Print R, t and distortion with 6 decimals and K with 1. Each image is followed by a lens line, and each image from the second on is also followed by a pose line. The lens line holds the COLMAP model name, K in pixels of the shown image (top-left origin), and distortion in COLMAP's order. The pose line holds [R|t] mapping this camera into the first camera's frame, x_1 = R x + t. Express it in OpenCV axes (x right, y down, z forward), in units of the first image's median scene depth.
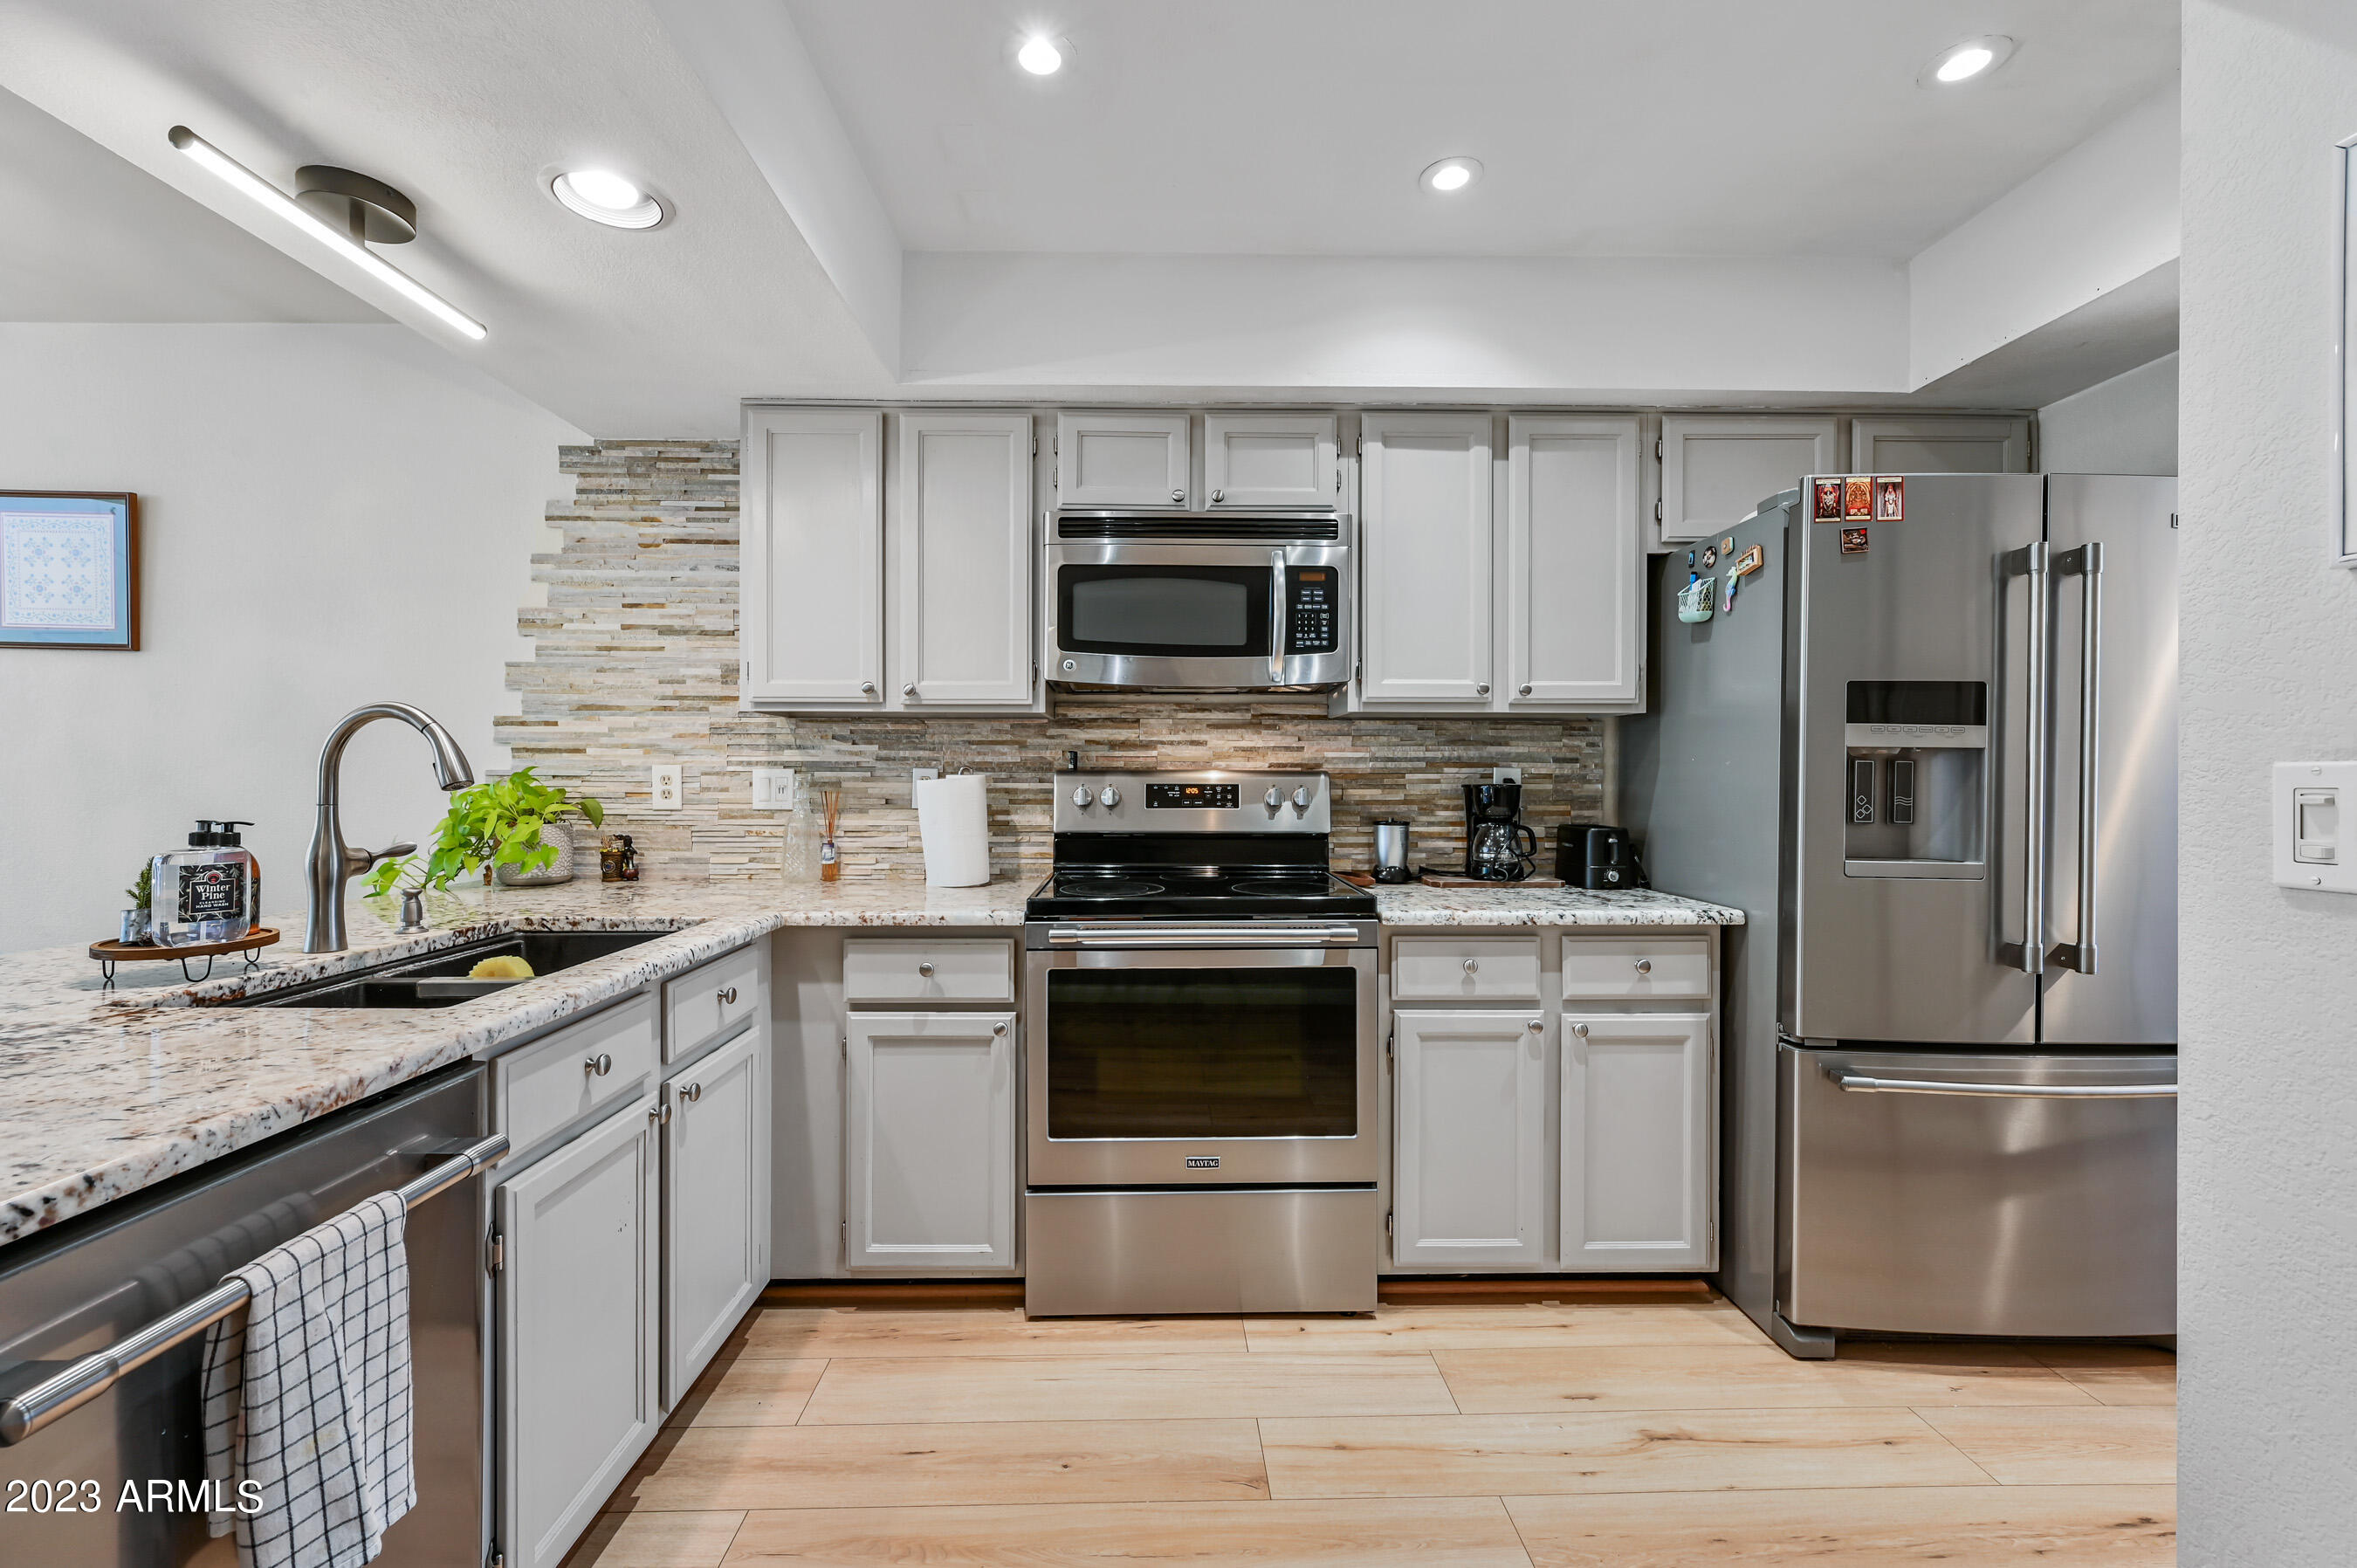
lens RADIAL K [[960.5, 0, 1168.7], [0, 960.5, 775.0], [0, 0, 1]] dist [-0.000808, -0.000262]
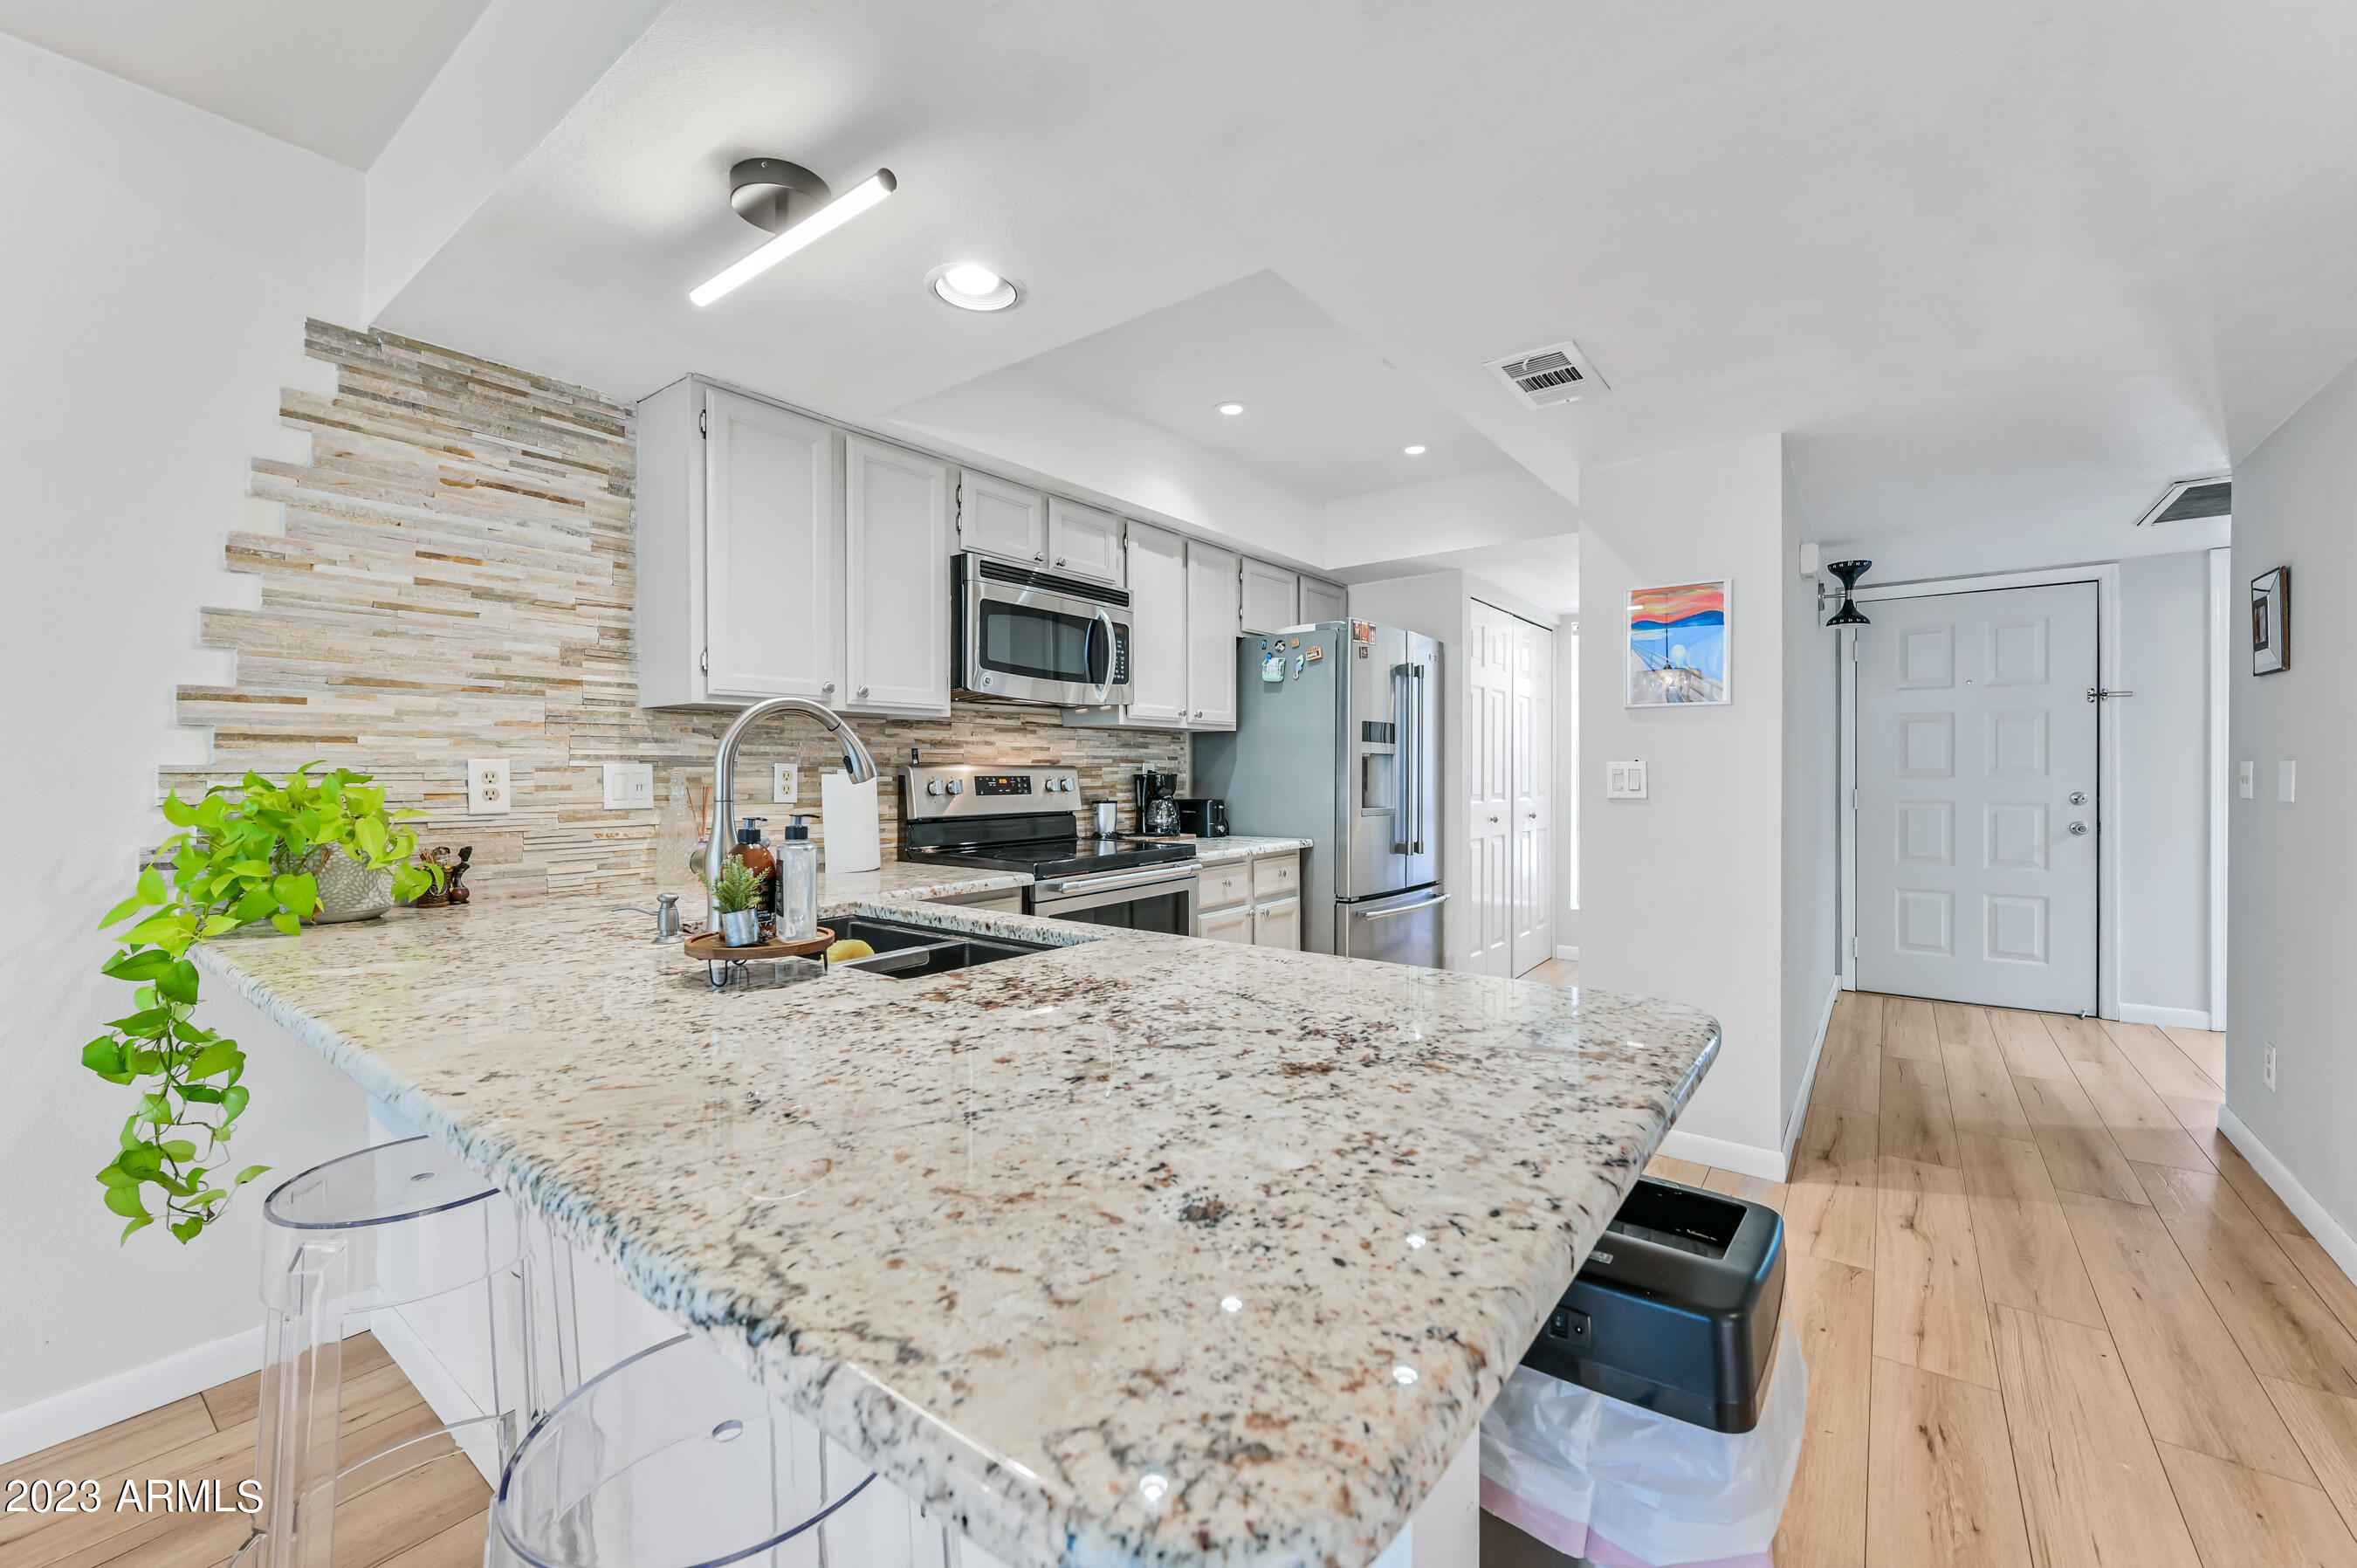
lens RADIAL K [[943.1, 0, 1186.5], [0, 943.1, 778.7], [0, 0, 1]] dist [0.000736, 0.000190]
pose [[0.618705, -0.012012, 0.785532, -0.835006], [0.005421, 0.999925, 0.011021, 0.000702], [-0.785605, -0.002561, 0.618723, 0.039921]]
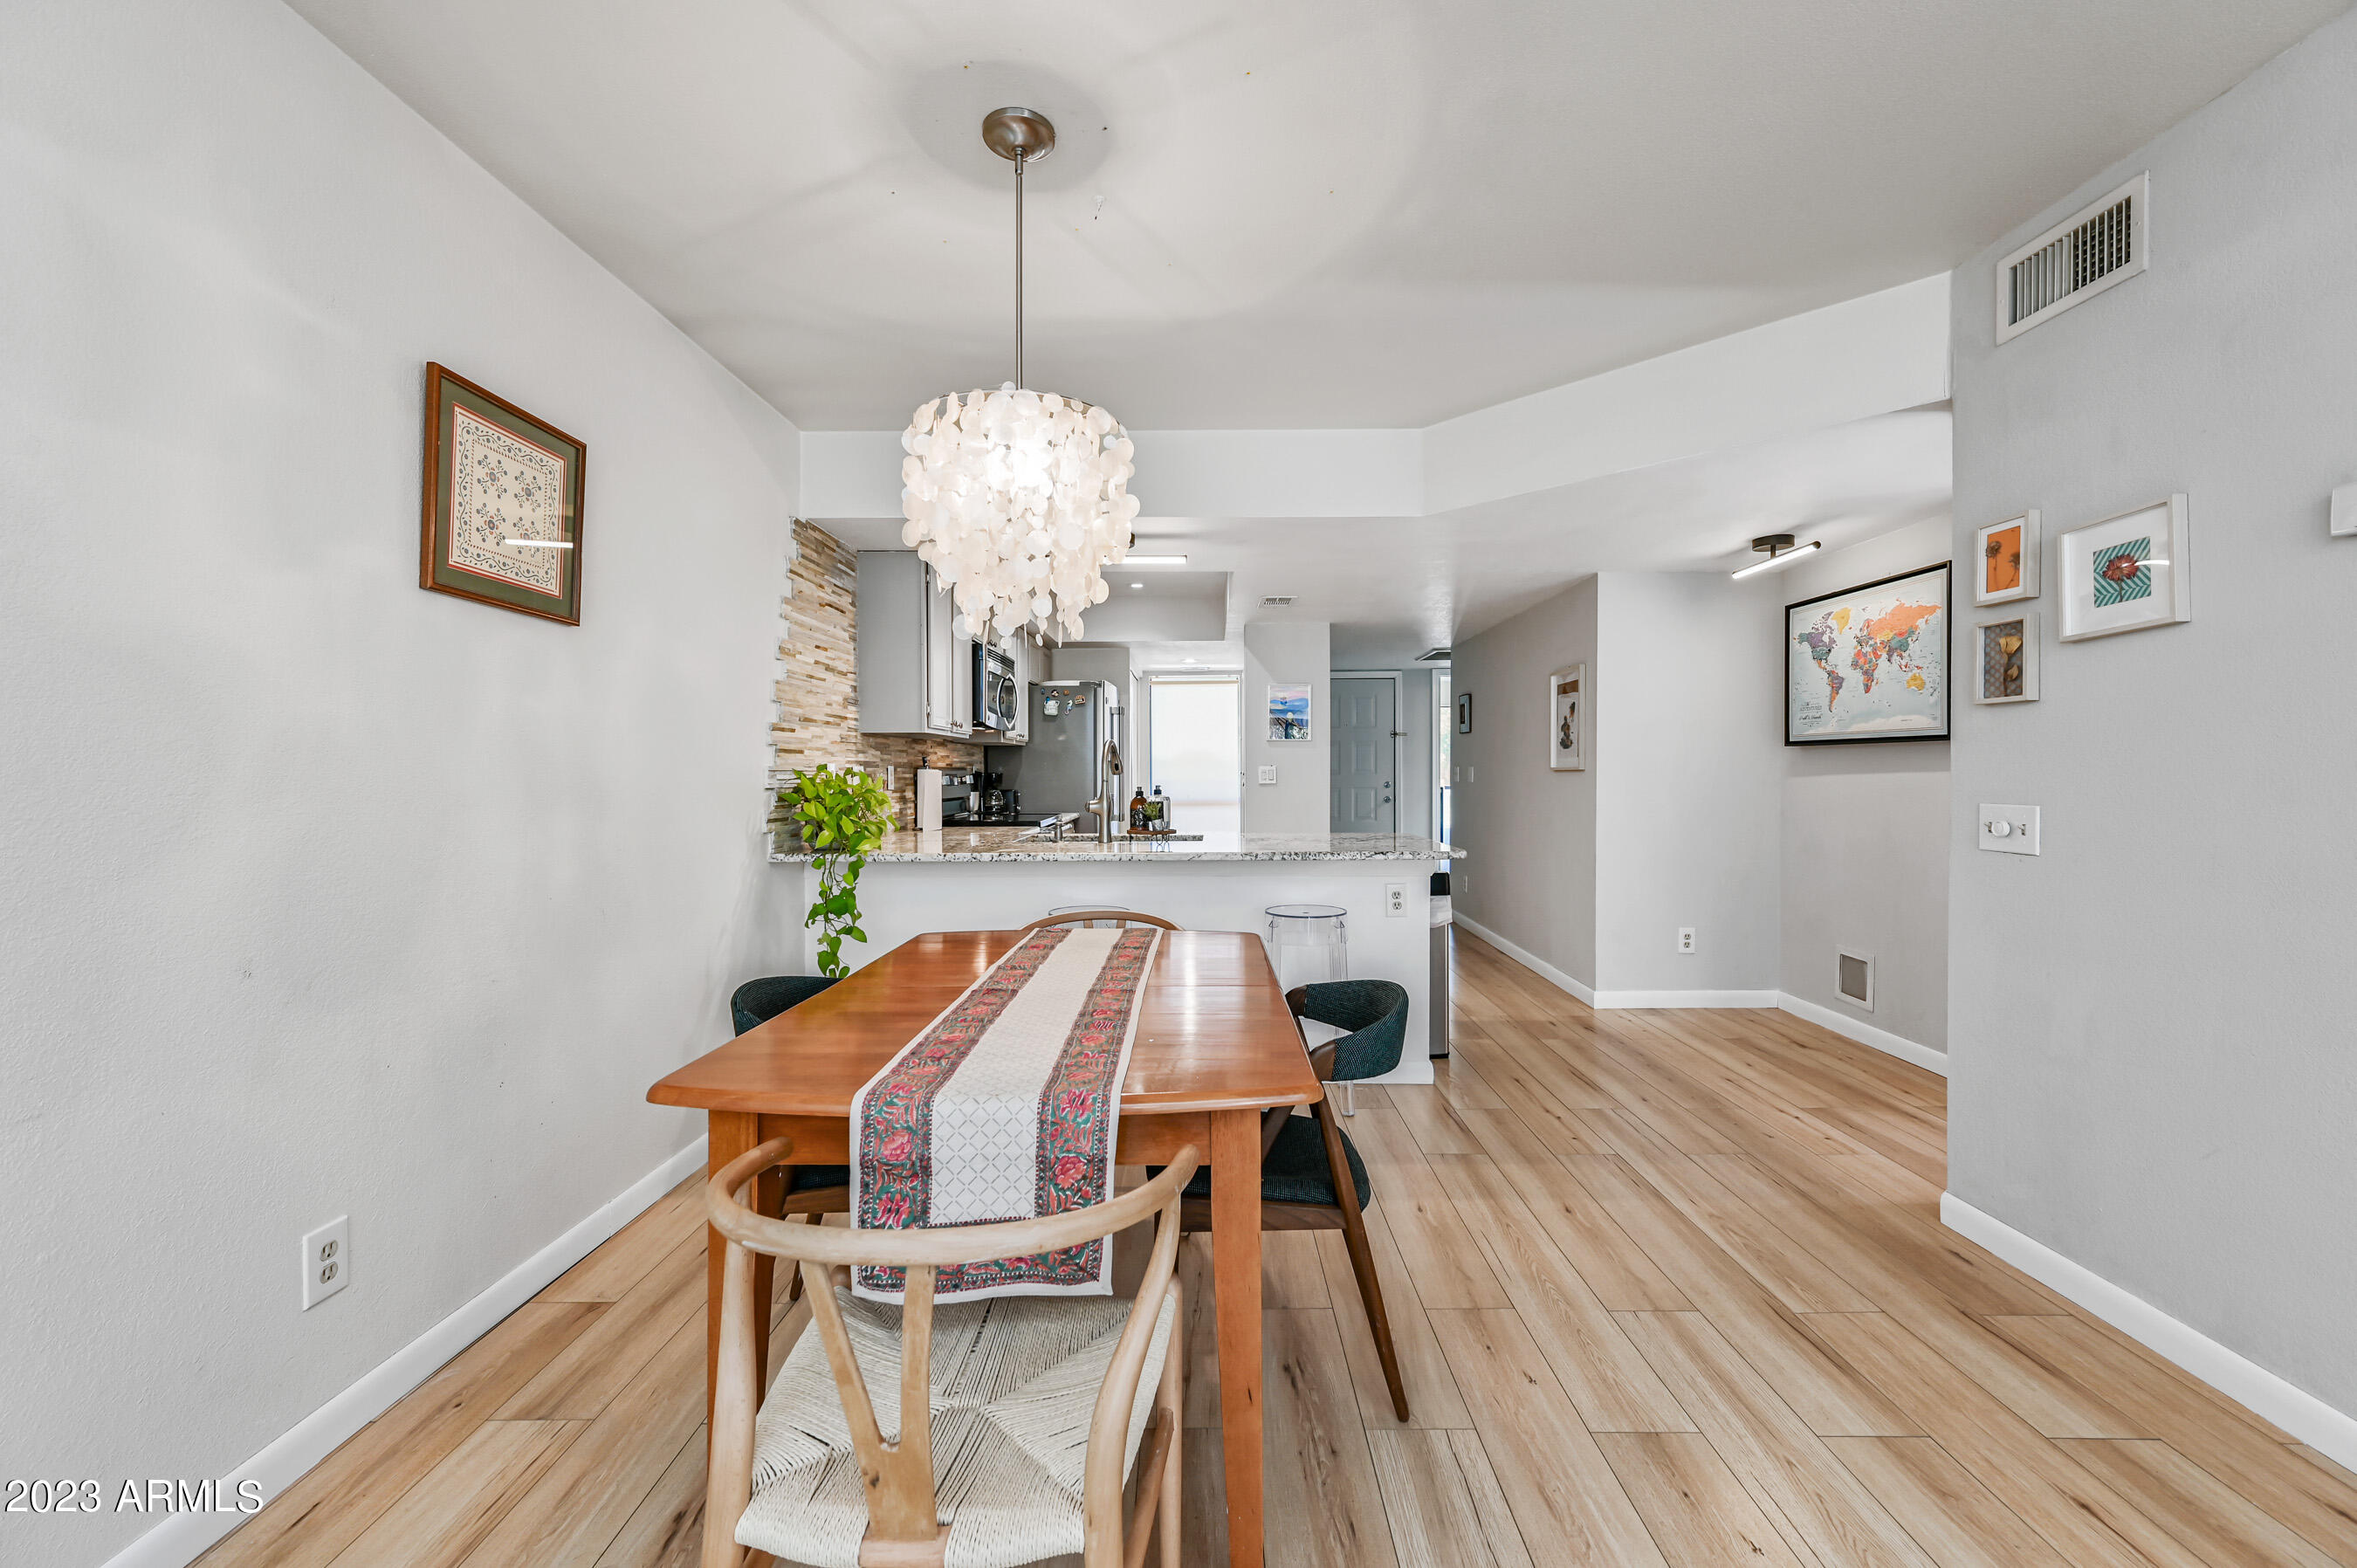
lens RADIAL K [[938.7, 0, 1188.2], [0, 938.7, 765.4], [0, 0, 1]] dist [0.000520, 0.000260]
pose [[0.033913, 0.002408, 0.999422, -2.004004], [0.003825, 0.999989, -0.002539, -0.001529], [-0.999417, 0.003909, 0.033904, 0.451953]]
